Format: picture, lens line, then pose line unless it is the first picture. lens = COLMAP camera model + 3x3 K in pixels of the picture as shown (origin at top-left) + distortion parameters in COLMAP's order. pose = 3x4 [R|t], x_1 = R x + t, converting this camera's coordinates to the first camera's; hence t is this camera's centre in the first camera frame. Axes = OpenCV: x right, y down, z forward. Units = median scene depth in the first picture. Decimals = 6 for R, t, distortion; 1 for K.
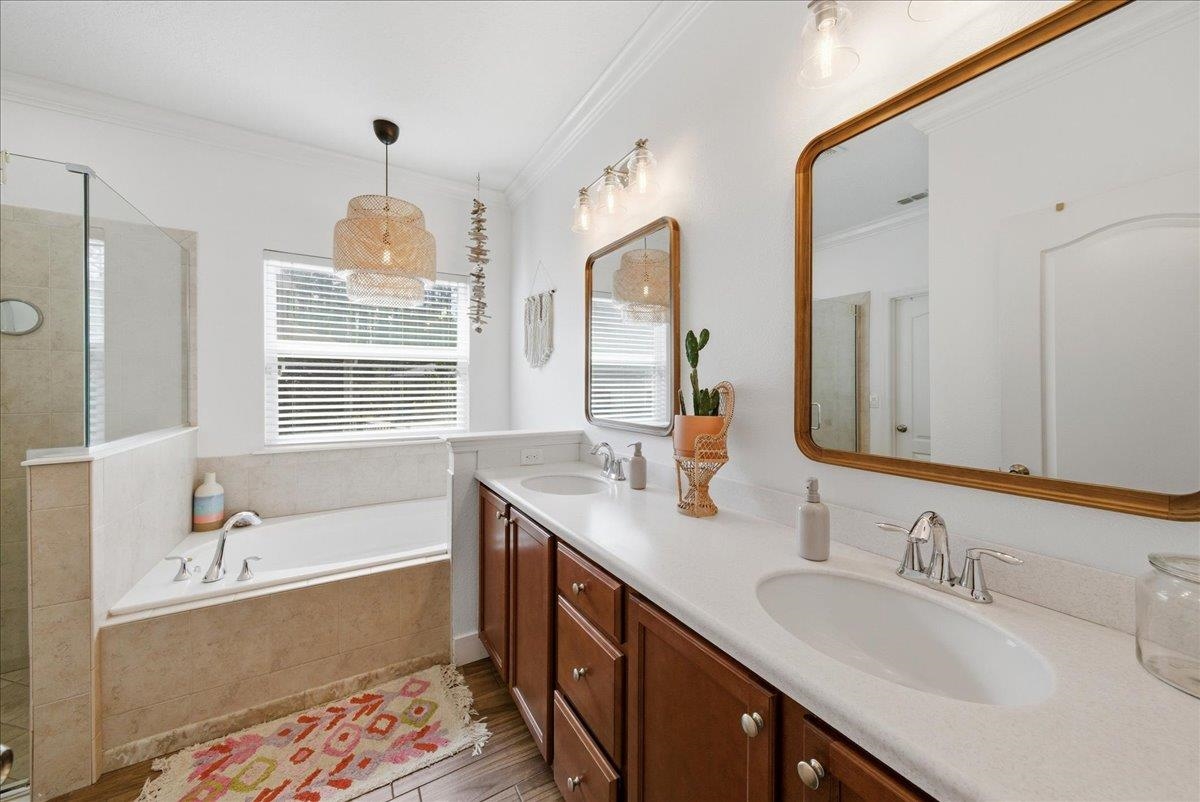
lens RADIAL K [[430.0, 0, 604.1], [0, 430.0, 398.9], [0, 0, 1]] dist [-0.002635, -0.000147]
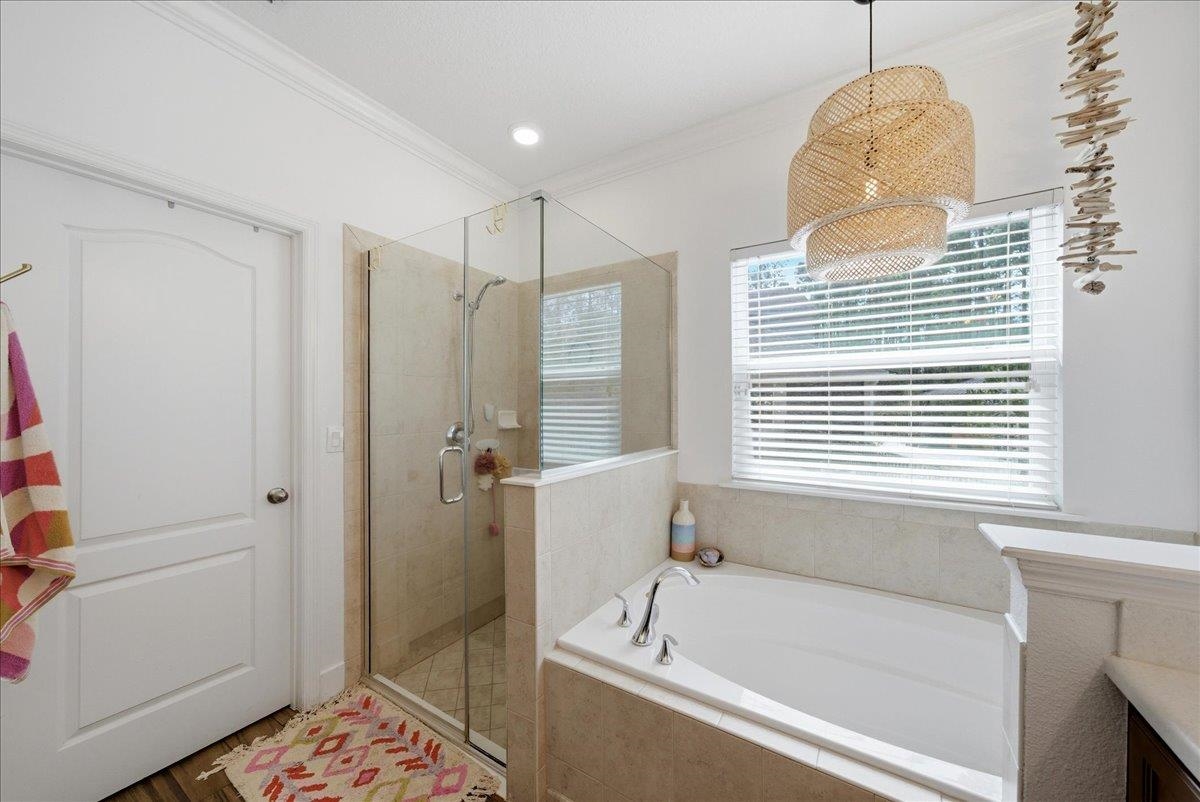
lens RADIAL K [[430.0, 0, 604.1], [0, 430.0, 398.9], [0, 0, 1]] dist [-0.002635, -0.000147]
pose [[0.445119, -0.012498, -0.895384, -0.135415], [-0.023824, 0.999383, -0.025794, -0.020946], [0.895154, 0.032813, 0.444547, 0.389086]]
